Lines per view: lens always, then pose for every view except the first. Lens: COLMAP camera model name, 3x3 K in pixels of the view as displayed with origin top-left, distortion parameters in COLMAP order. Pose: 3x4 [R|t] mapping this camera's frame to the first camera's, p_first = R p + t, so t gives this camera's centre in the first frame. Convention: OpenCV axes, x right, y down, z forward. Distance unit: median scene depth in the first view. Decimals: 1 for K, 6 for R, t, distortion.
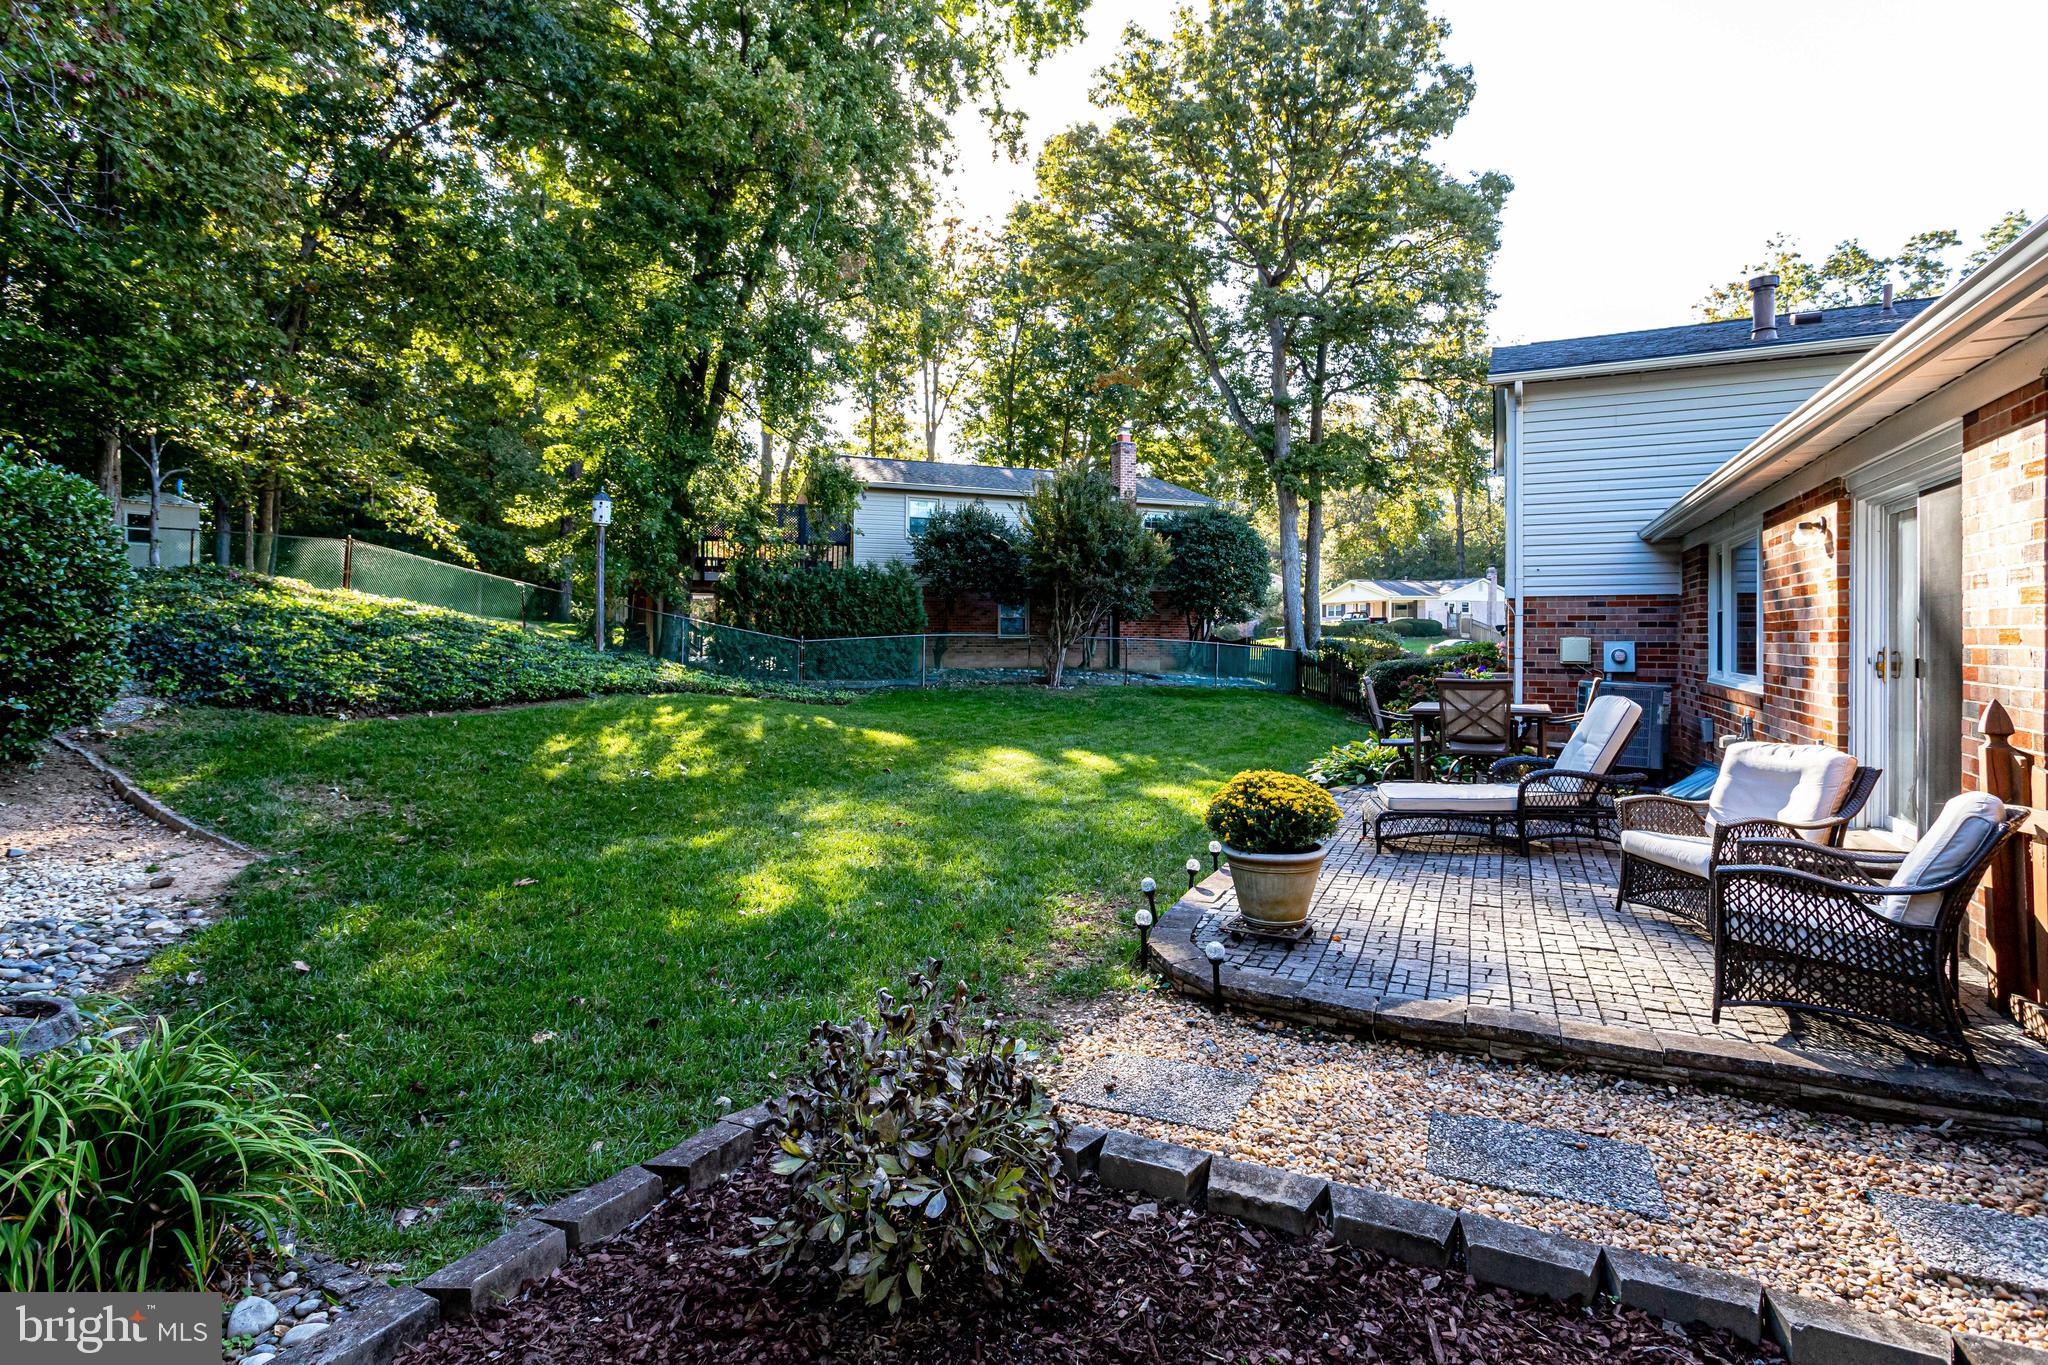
lens RADIAL K [[996.7, 0, 1020.4], [0, 996.7, 649.2], [0, 0, 1]] dist [-0.002202, -0.000296]
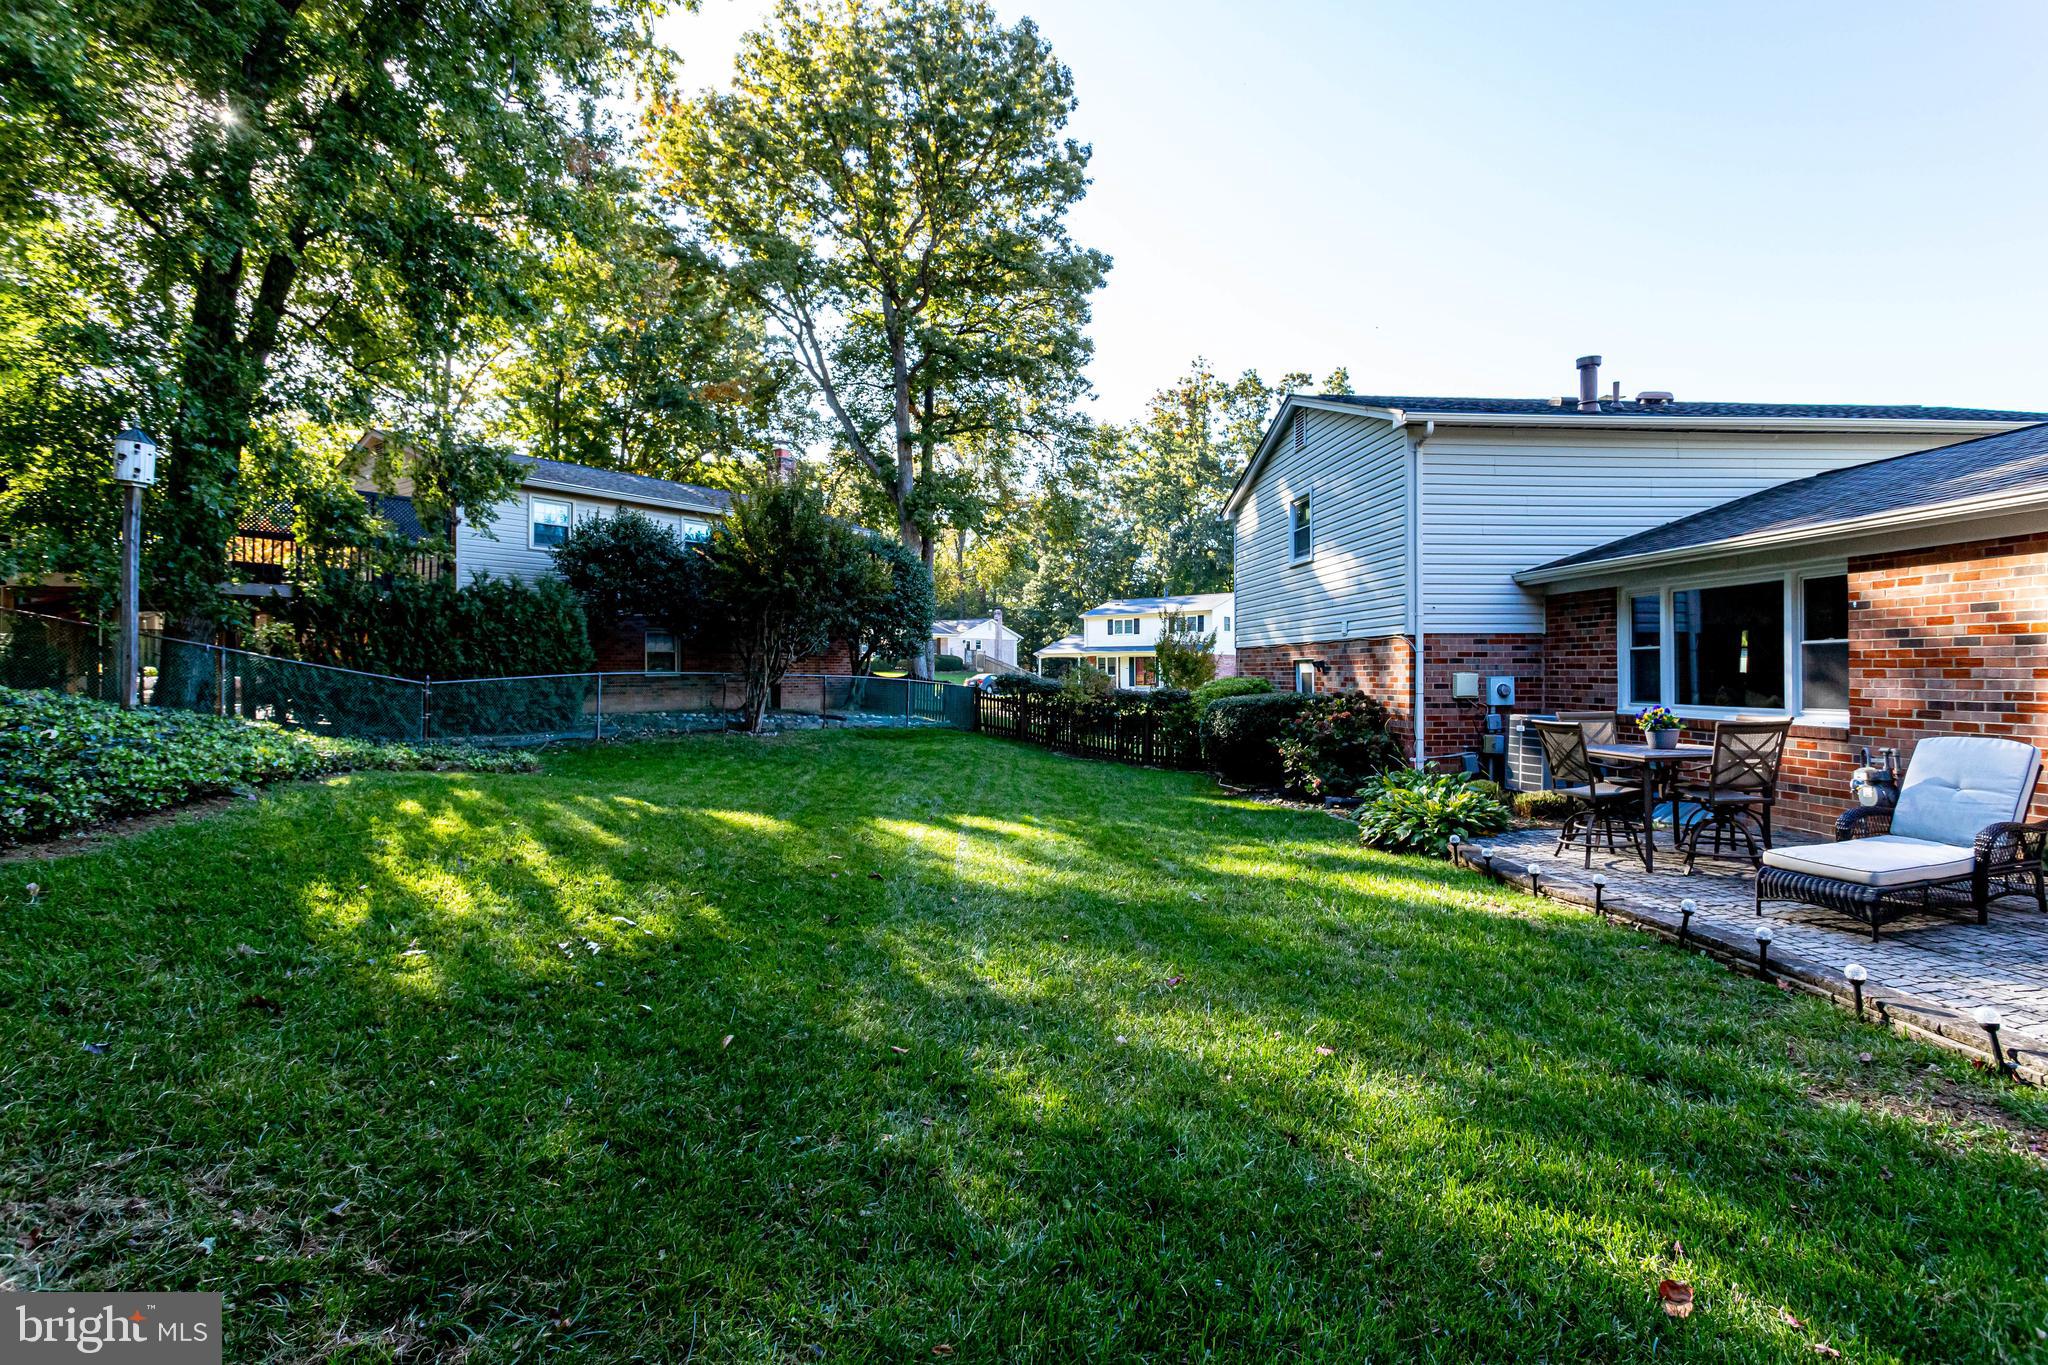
lens RADIAL K [[942.8, 0, 1024.0], [0, 942.8, 682.5], [0, 0, 1]] dist [0.002721, 0.000293]
pose [[0.864688, -0.010525, 0.502199, -0.160465], [0.010898, 0.999938, 0.002192, -0.004202], [-0.502191, 0.003577, 0.864749, 0.174163]]
